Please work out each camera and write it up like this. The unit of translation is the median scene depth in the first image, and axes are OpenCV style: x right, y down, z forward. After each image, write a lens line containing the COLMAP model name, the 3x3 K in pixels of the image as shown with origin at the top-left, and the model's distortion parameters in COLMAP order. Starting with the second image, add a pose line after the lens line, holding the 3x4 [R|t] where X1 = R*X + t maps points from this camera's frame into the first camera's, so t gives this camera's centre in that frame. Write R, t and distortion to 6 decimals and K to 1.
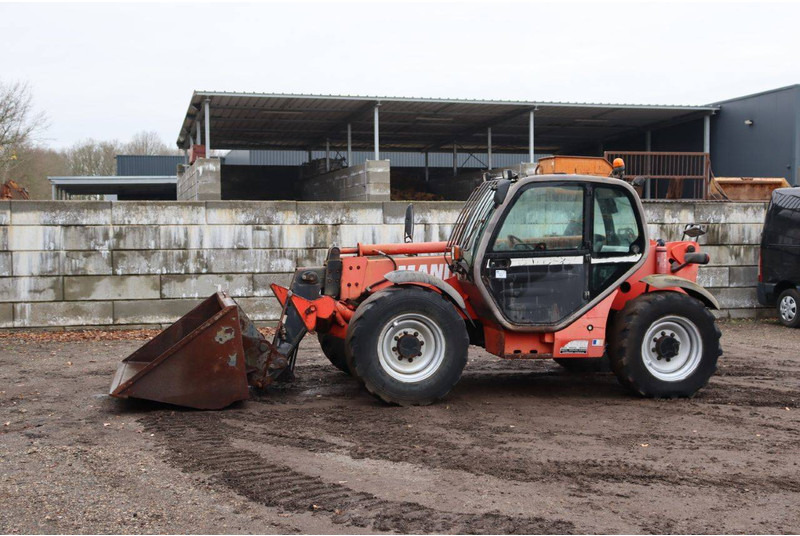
lens RADIAL K [[1031.6, 0, 400.0], [0, 1031.6, 268.0], [0, 0, 1]] dist [0.024990, 0.088537]
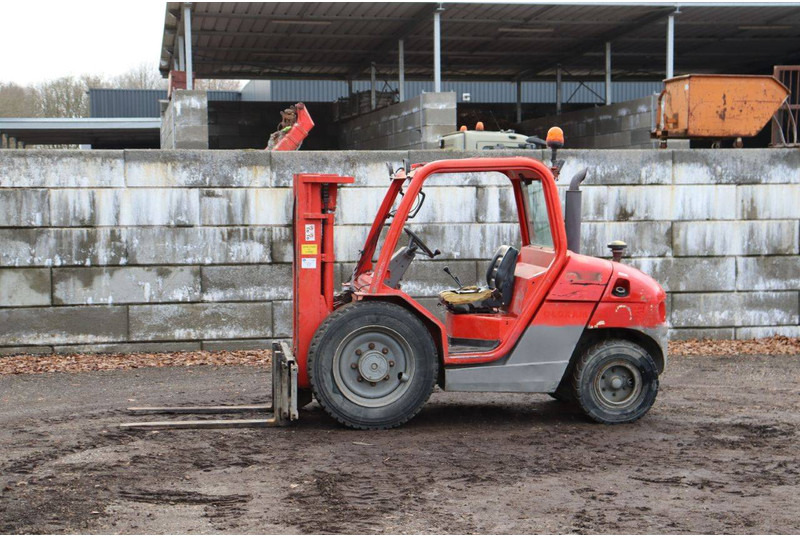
lens RADIAL K [[1404.1, 0, 407.5], [0, 1404.1, 268.1], [0, 0, 1]] dist [0.196427, 0.222892]
pose [[0.997838, 0.000793, -0.065720, 0.040771], [0.000259, 0.999872, 0.016003, -0.006859], [0.065725, -0.015985, 0.997710, 0.150836]]
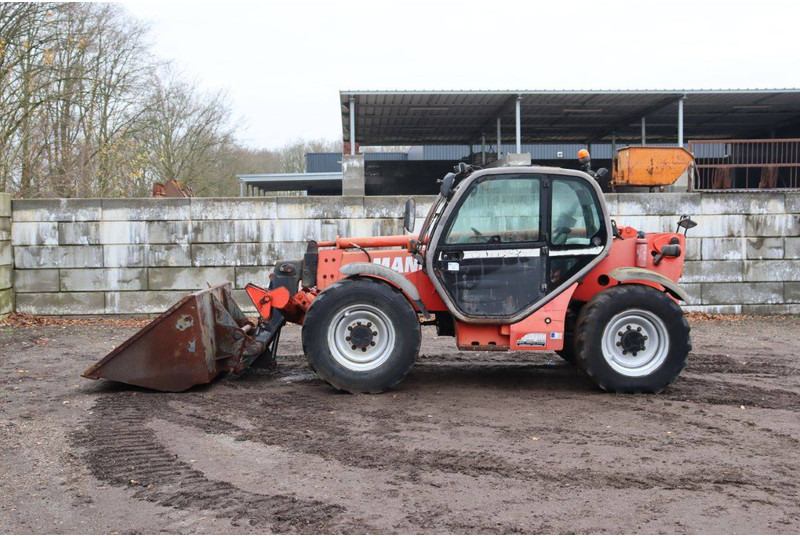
lens RADIAL K [[1018.0, 0, 400.0], [0, 1018.0, 268.0], [0, 0, 1]] dist [0.007647, 0.100830]
pose [[0.978510, 0.002600, -0.206185, 0.150700], [-0.001046, 0.999970, 0.007642, -0.000105], [0.206198, -0.007262, 0.978483, 0.006804]]
